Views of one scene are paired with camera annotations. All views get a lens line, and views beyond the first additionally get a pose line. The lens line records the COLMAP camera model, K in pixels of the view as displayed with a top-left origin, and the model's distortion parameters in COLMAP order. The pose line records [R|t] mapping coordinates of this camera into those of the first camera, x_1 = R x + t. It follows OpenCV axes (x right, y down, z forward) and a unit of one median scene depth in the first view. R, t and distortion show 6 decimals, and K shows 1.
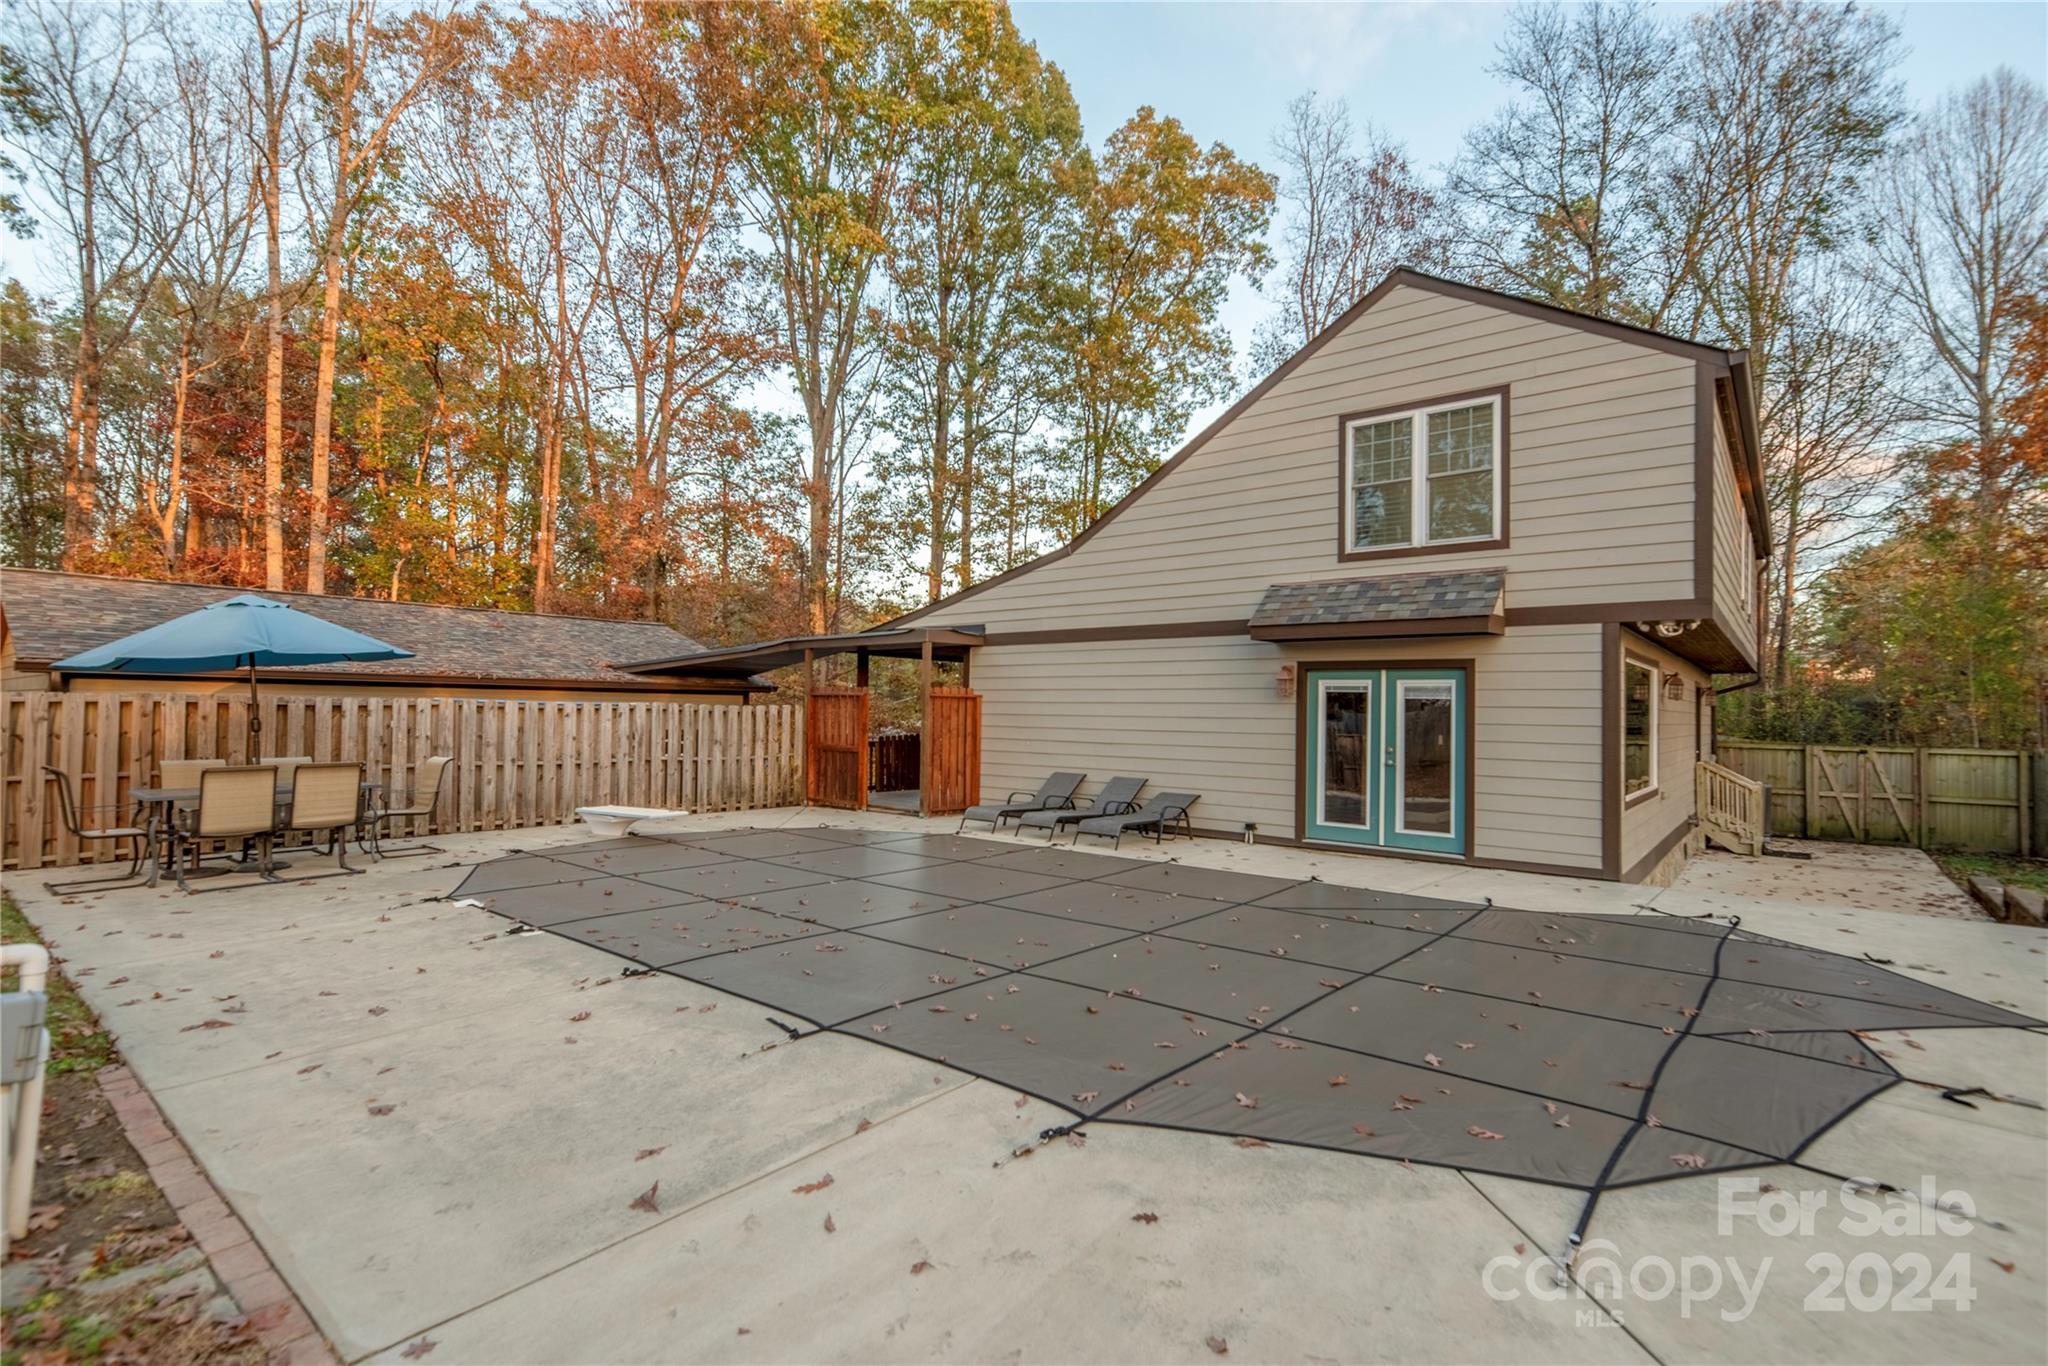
lens RADIAL K [[947.5, 0, 1024.0], [0, 947.5, 683.0], [0, 0, 1]] dist [-0.003597, -0.000190]
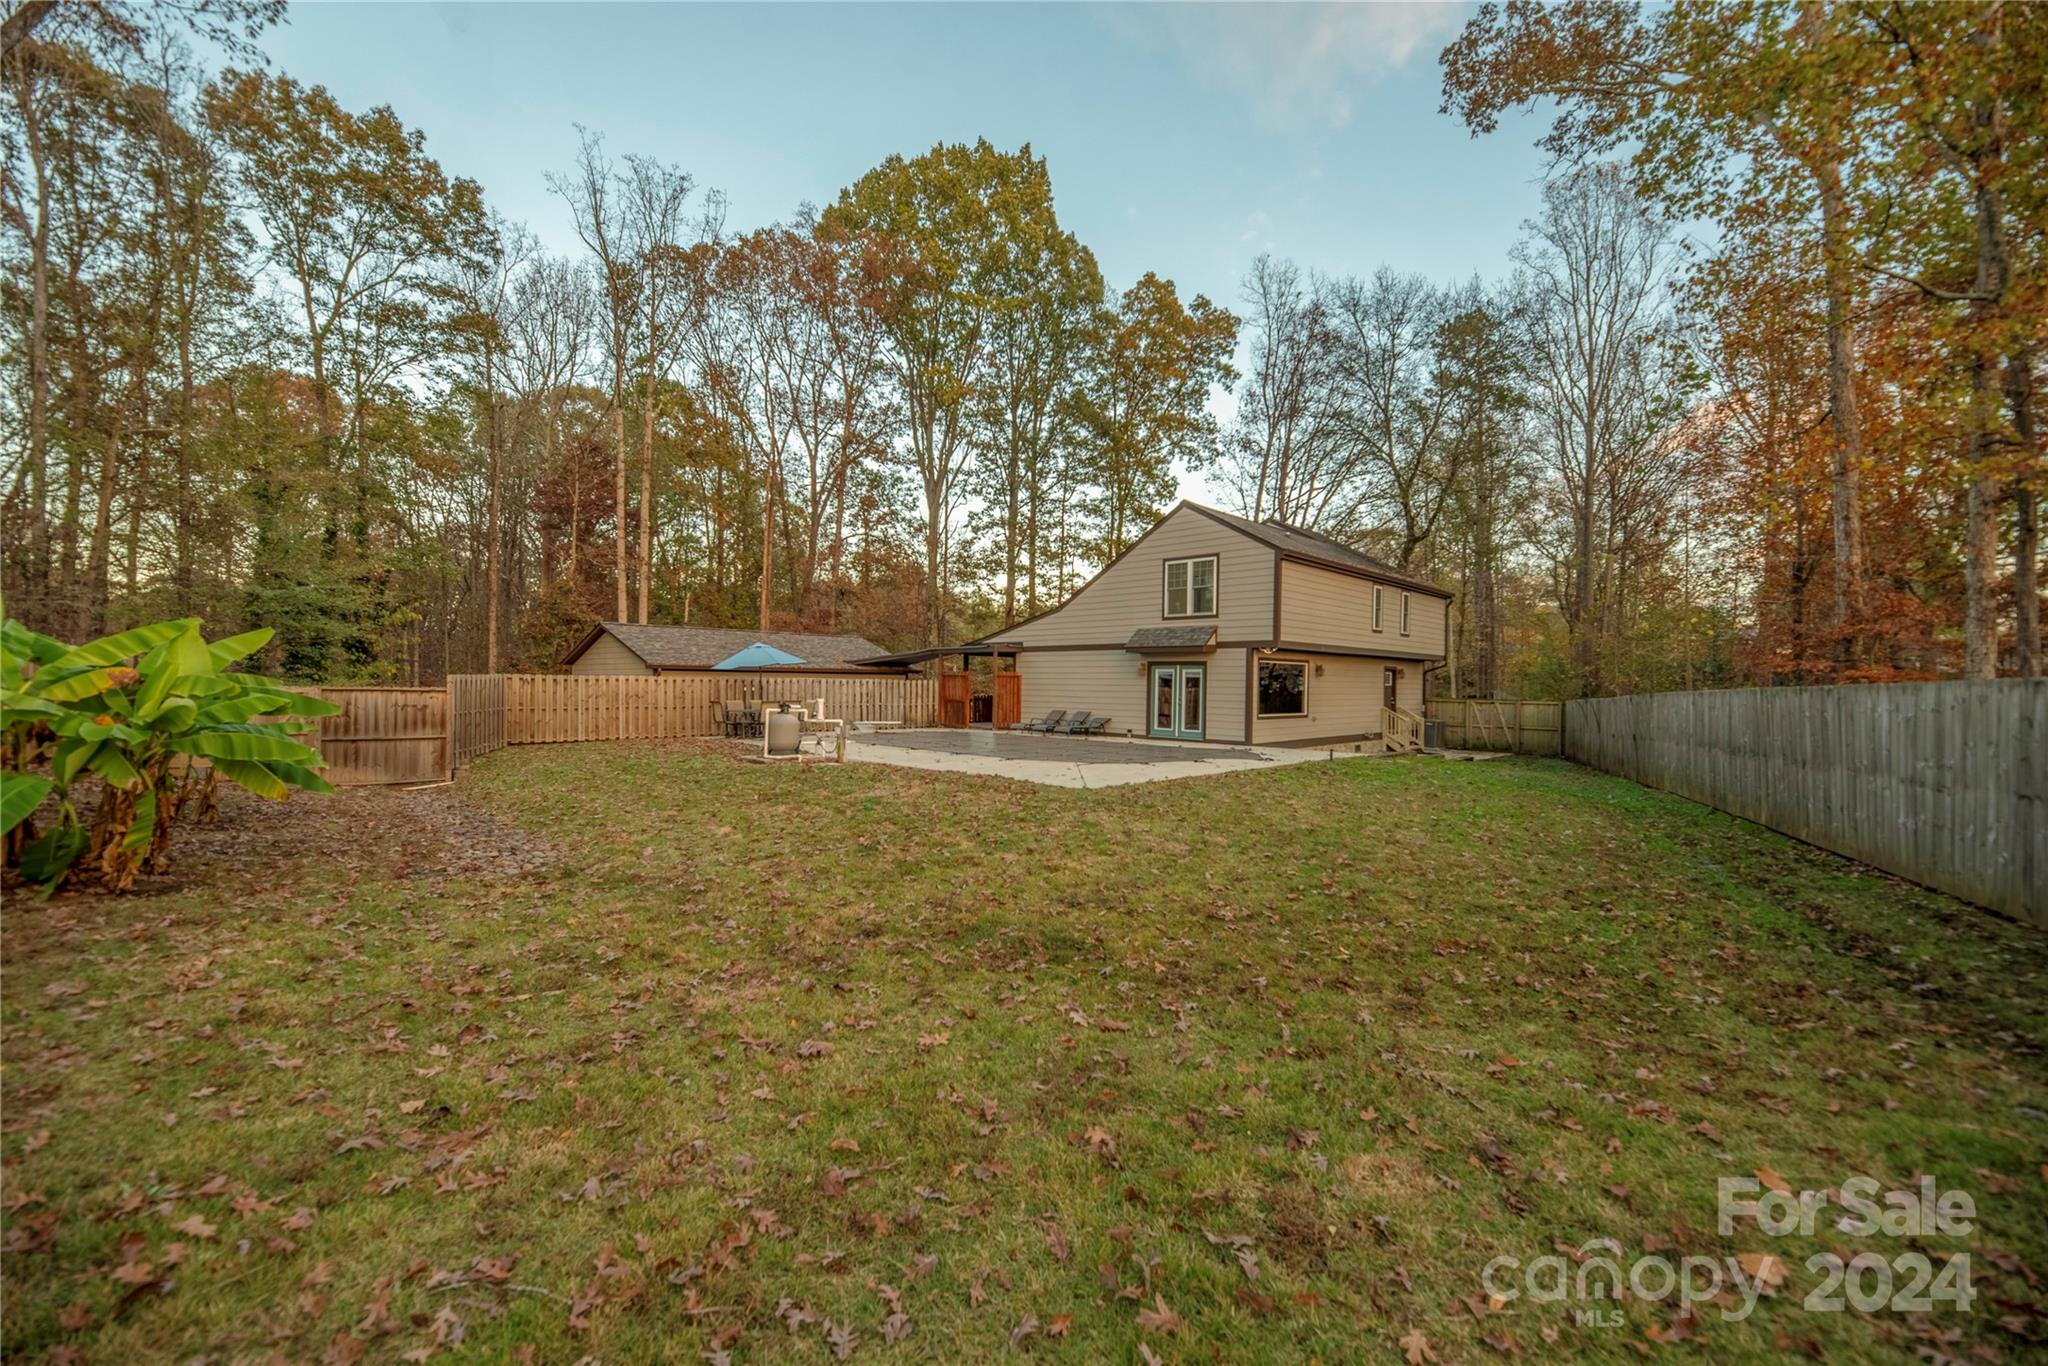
lens RADIAL K [[826.1, 0, 1024.0], [0, 826.1, 683.0], [0, 0, 1]] dist [-0.000188, -0.000123]
pose [[0.995873, -0.003196, -0.090703, 0.049011], [0.005882, 0.999552, 0.029359, -0.009136], [0.090568, -0.029772, 0.995445, -0.323104]]
